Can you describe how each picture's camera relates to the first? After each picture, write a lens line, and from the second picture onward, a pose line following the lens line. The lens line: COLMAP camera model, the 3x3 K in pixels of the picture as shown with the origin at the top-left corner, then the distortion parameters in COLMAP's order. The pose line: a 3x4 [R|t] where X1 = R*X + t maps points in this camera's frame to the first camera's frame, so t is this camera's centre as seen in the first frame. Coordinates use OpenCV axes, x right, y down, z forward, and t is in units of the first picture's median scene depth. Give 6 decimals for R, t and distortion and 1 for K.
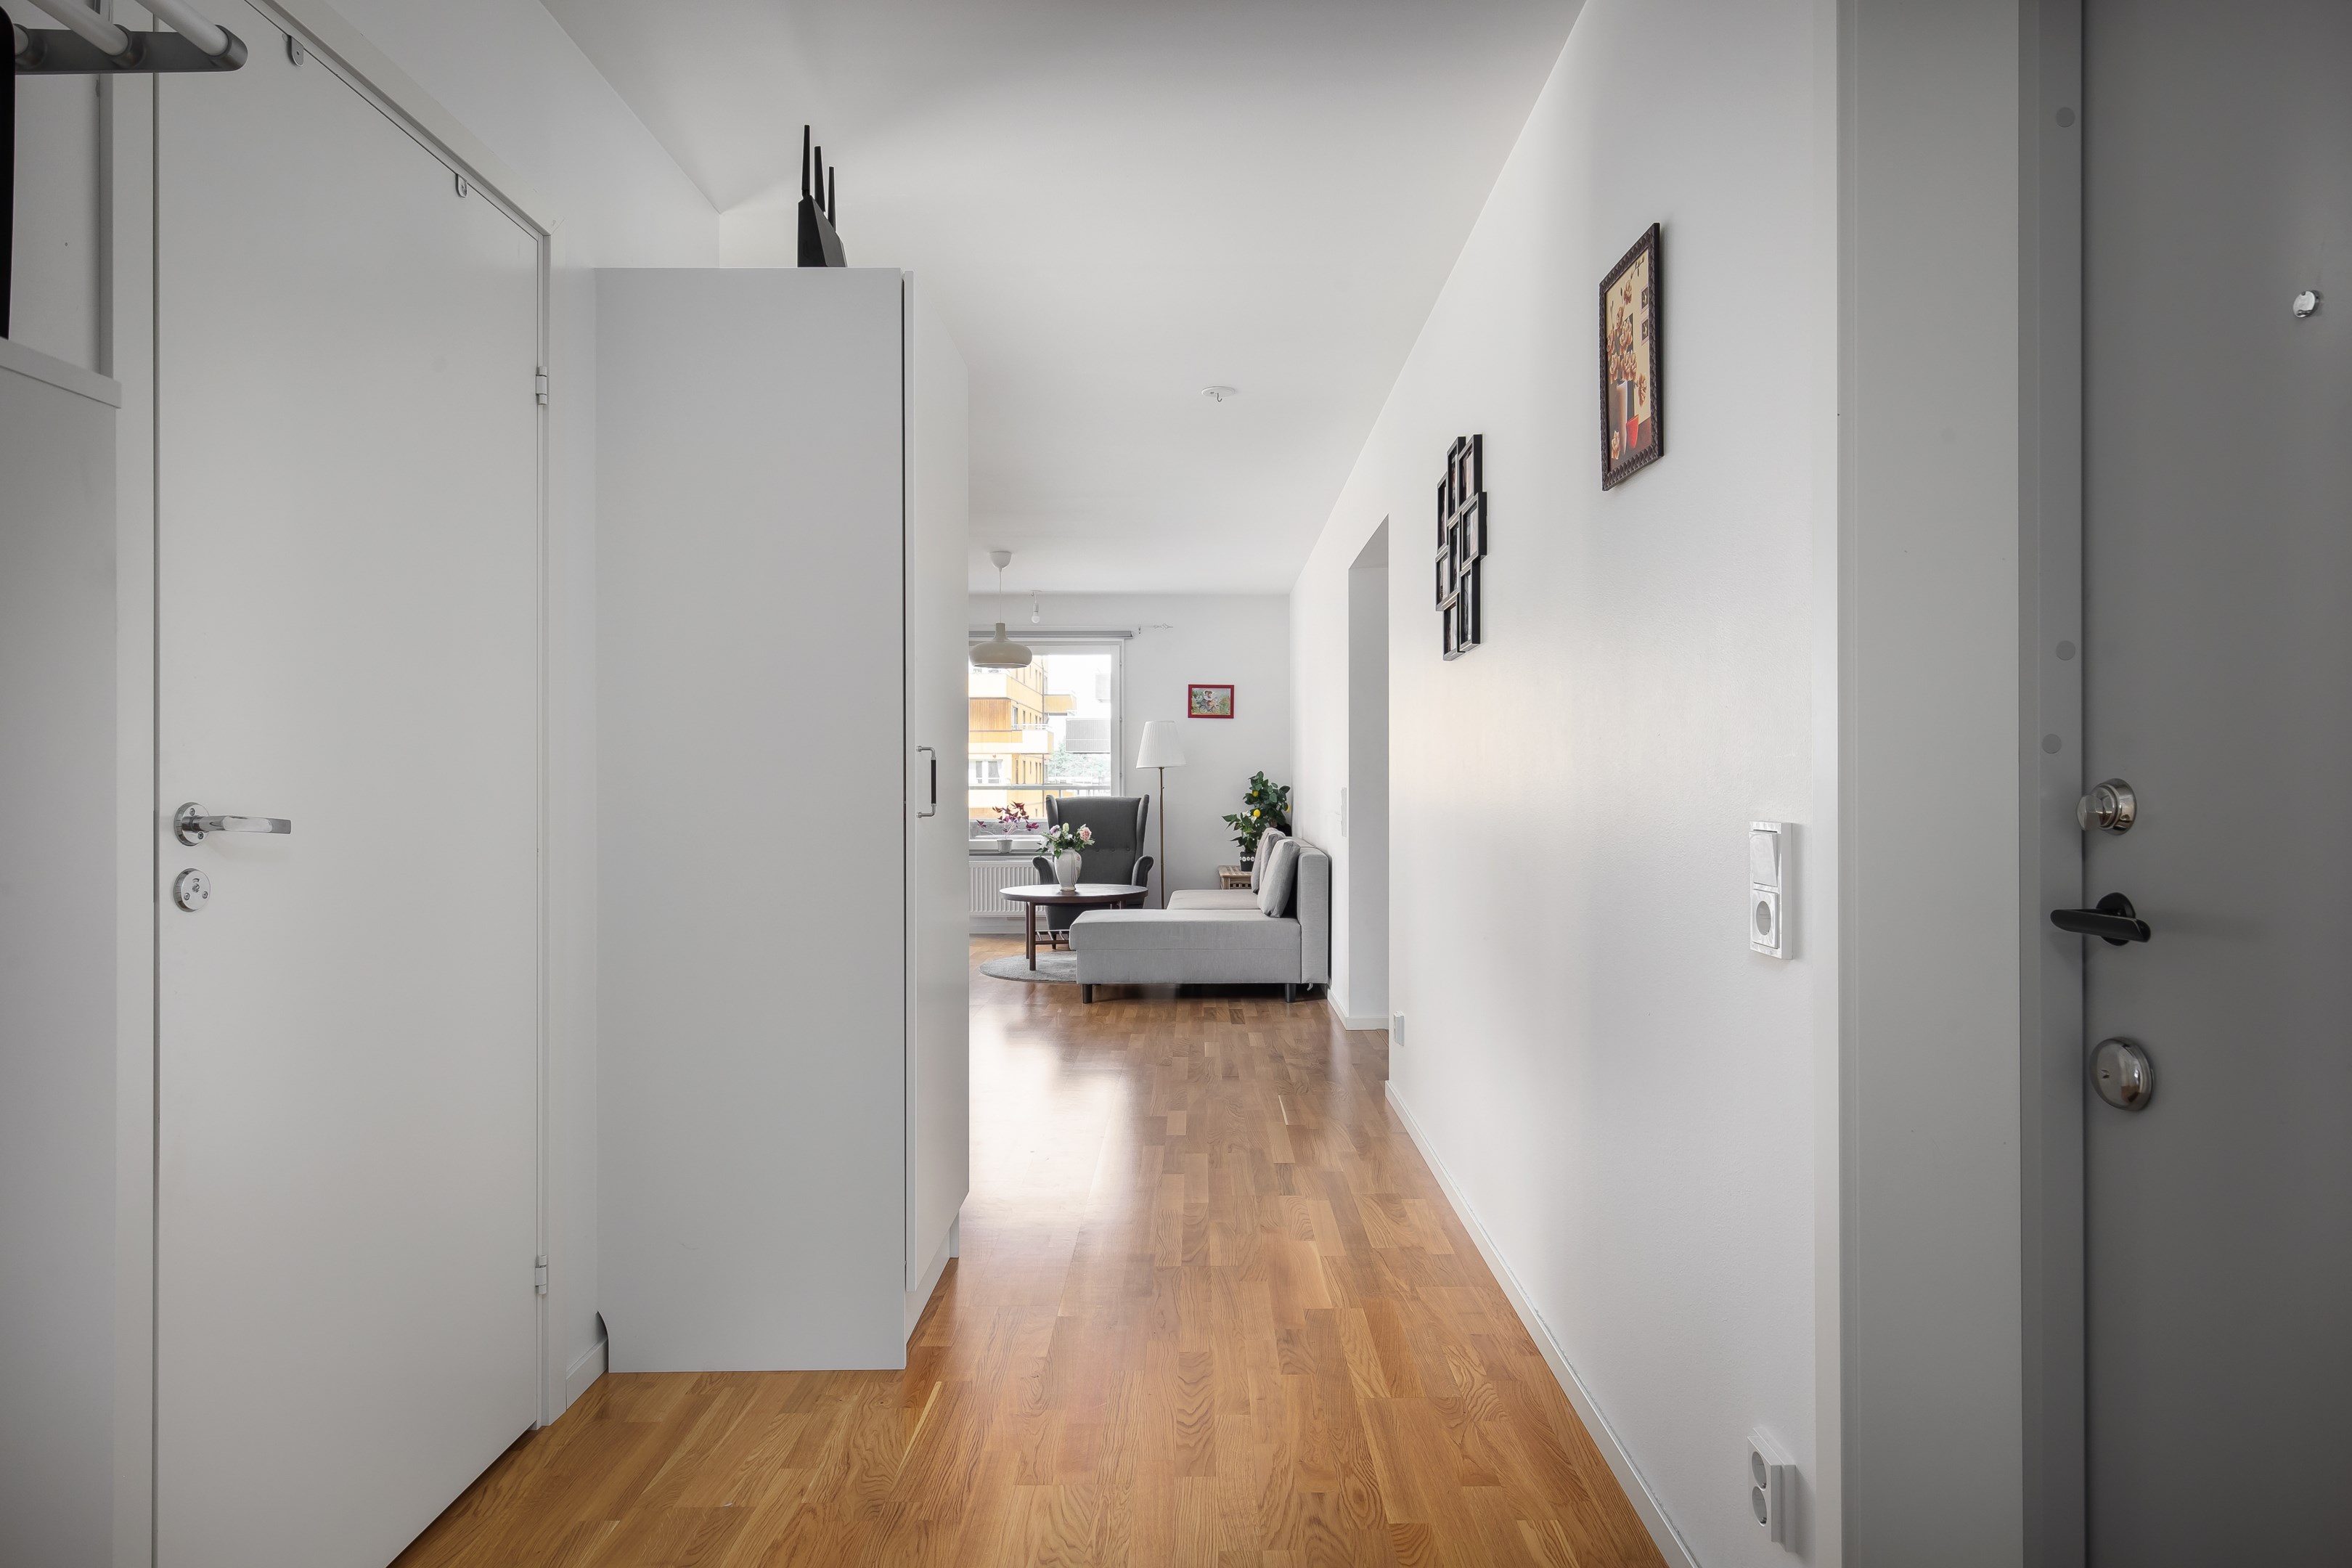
lens RADIAL K [[1294.3, 0, 1176.0], [0, 1294.3, 784.0], [0, 0, 1]] dist [0.003135, -0.002042]
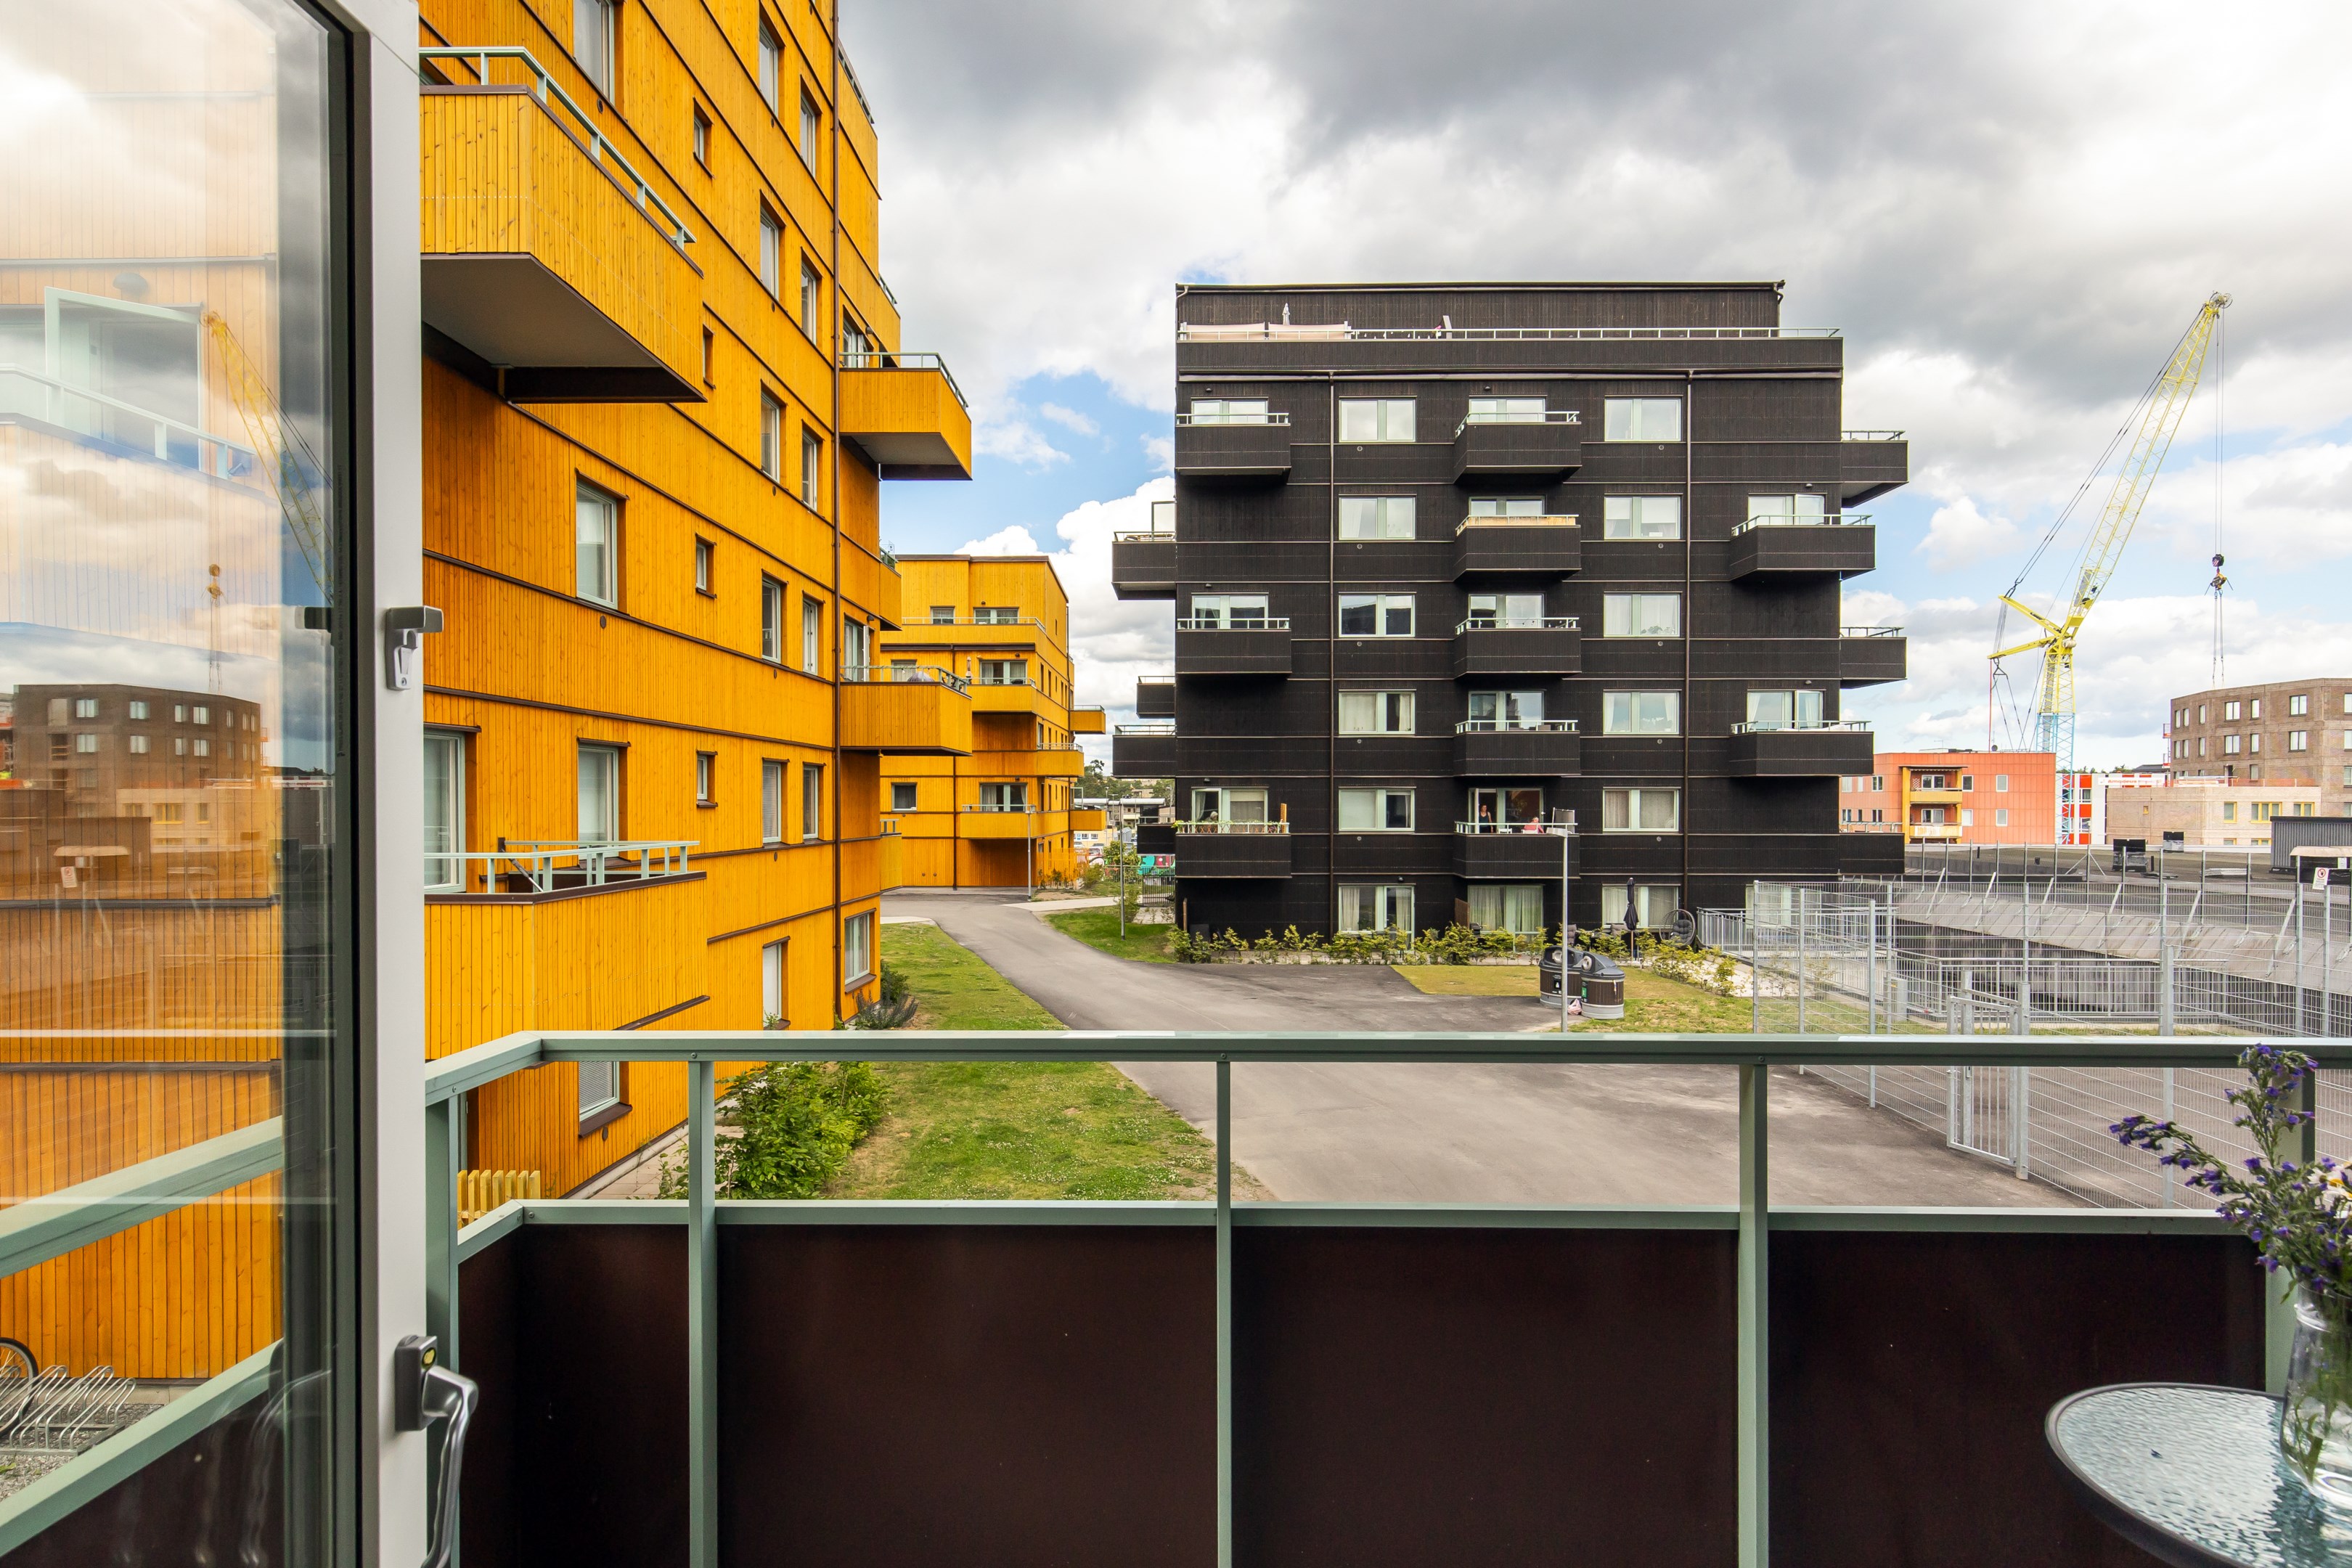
lens RADIAL K [[1301.6, 0, 1169.3], [0, 1301.6, 809.7], [0, 0, 1]] dist [0.005369, -0.002027]
pose [[0.999871, 0.005761, -0.015020, -0.186430], [-0.005715, 0.999979, 0.003054, -0.034036], [0.015037, -0.002968, 0.999883, 0.941949]]
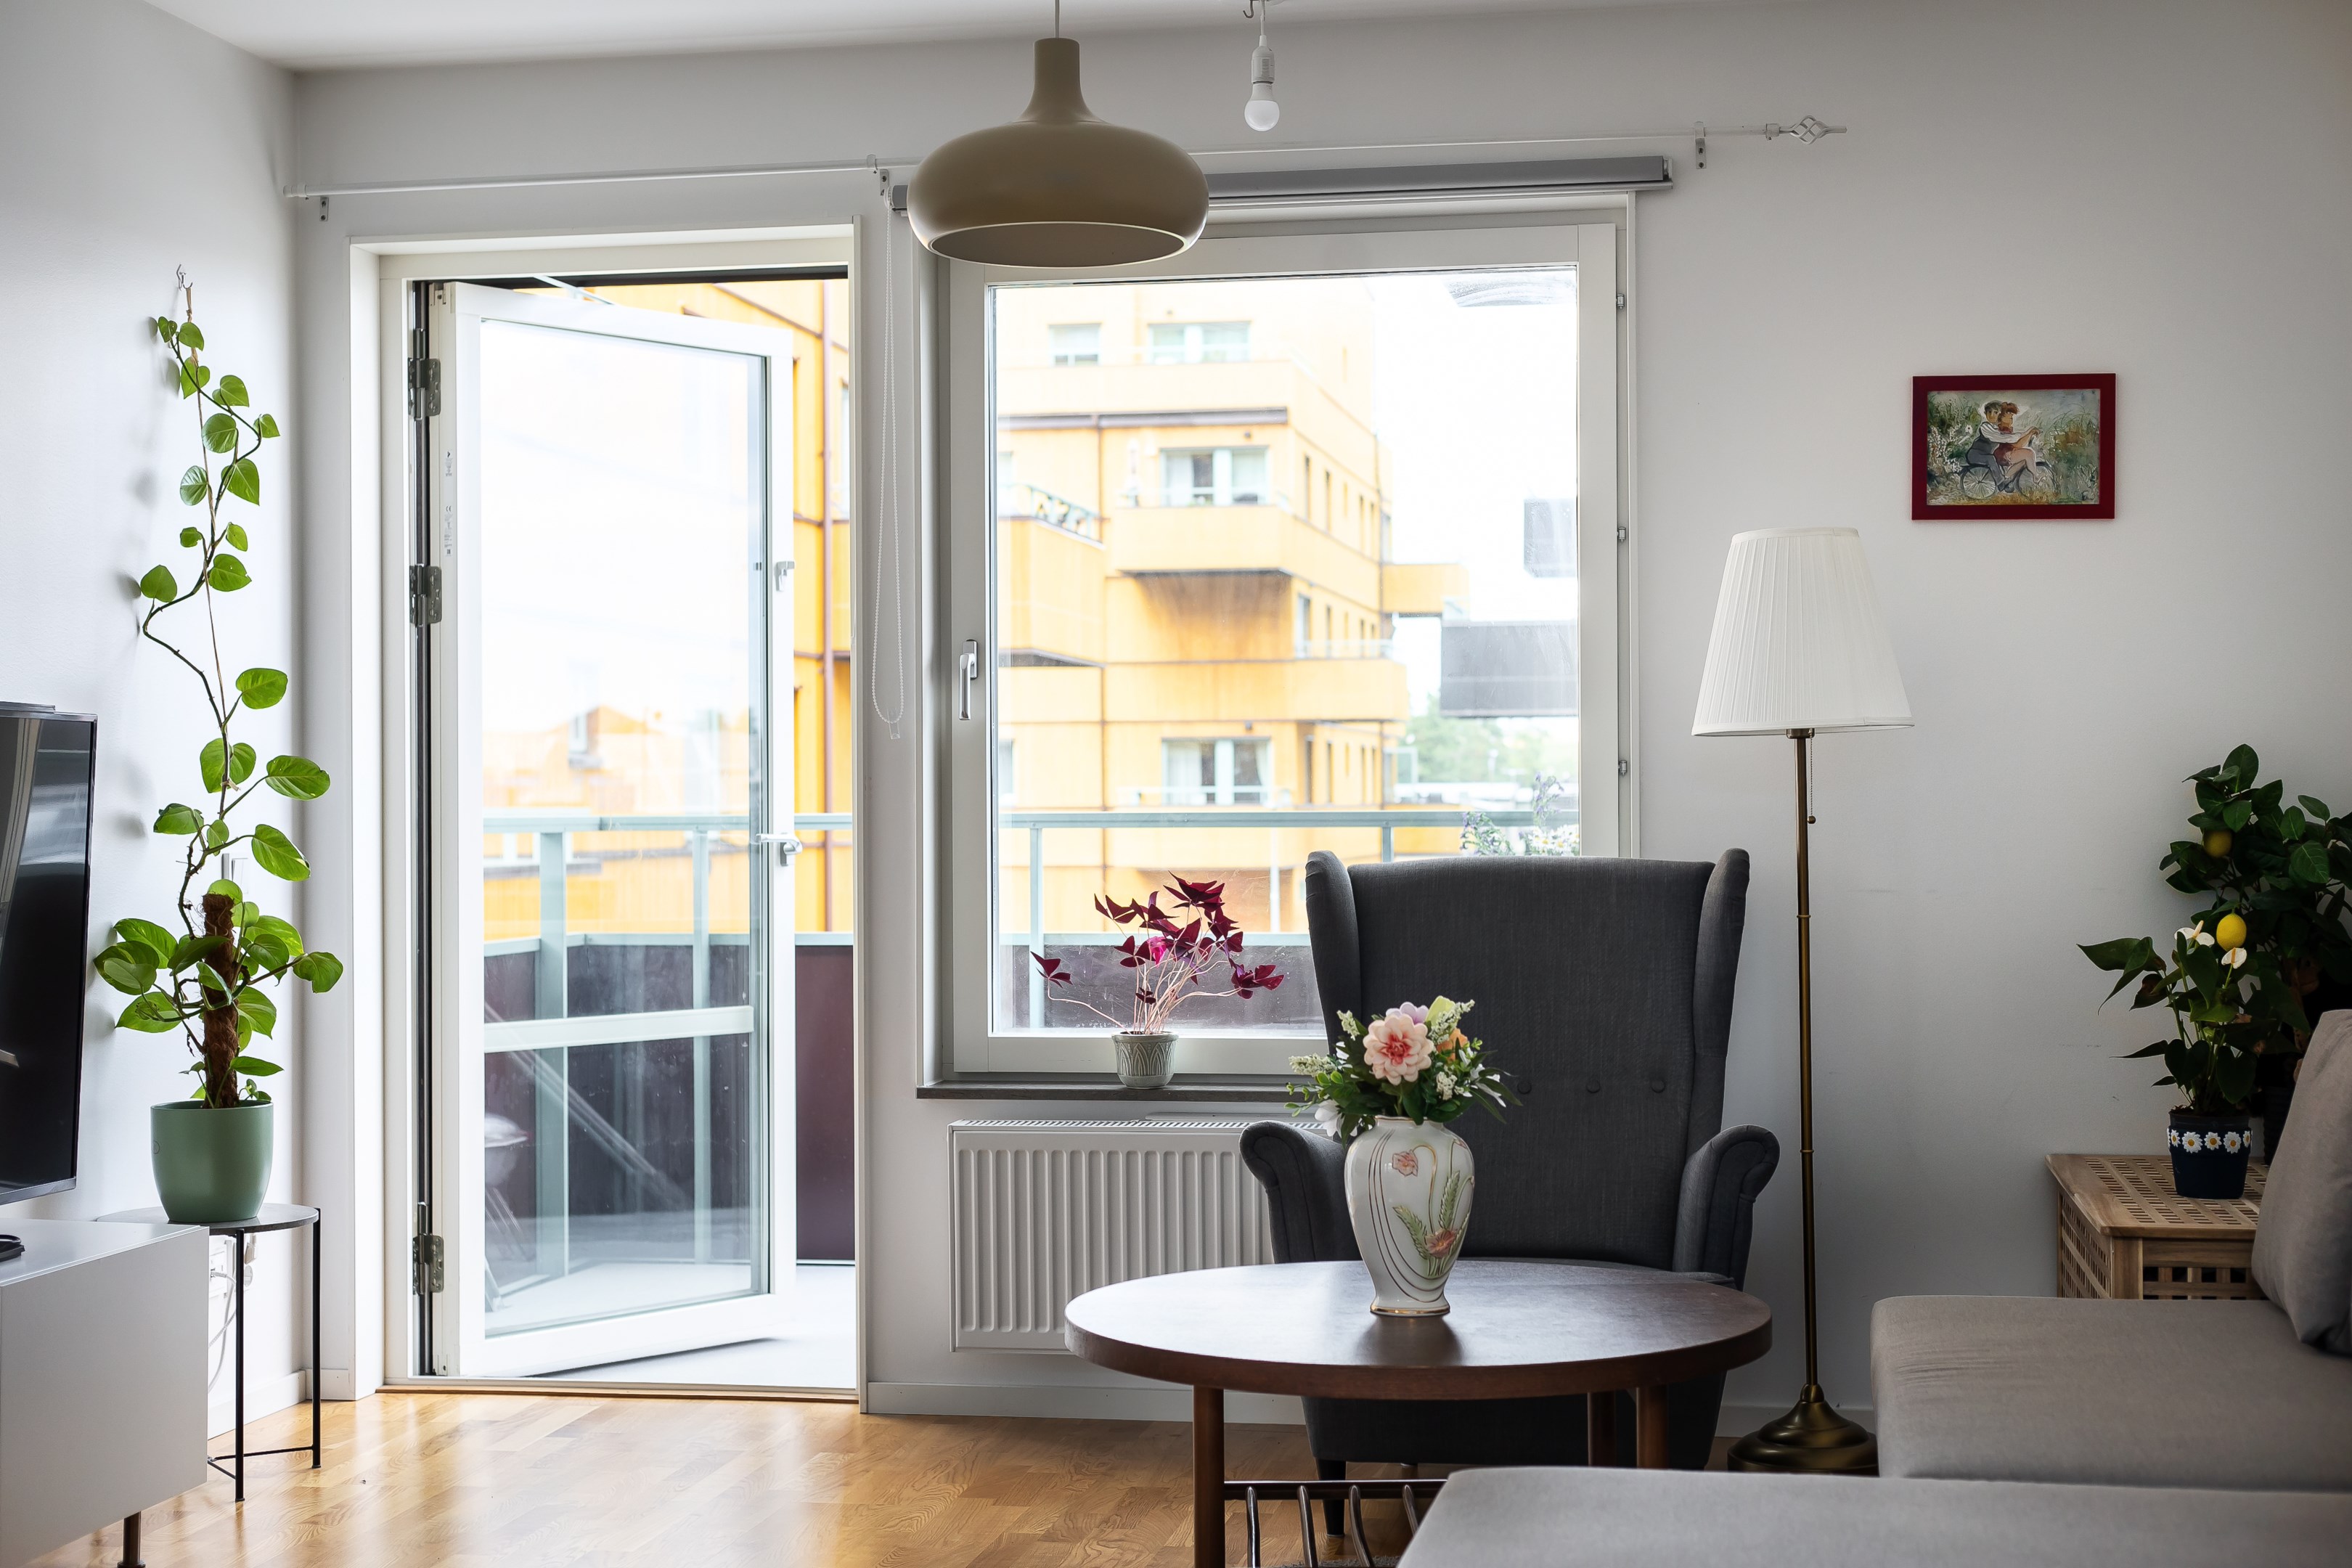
lens RADIAL K [[3377.7, 0, 1176.0], [0, 3377.7, 784.0], [0, 0, 1]] dist [-0.268865, -0.012490]
pose [[0.986417, -0.002087, -0.164250, -0.023437], [0.001095, 0.999981, -0.006128, 0.000232], [0.164260, 0.005865, 0.986400, 0.386388]]
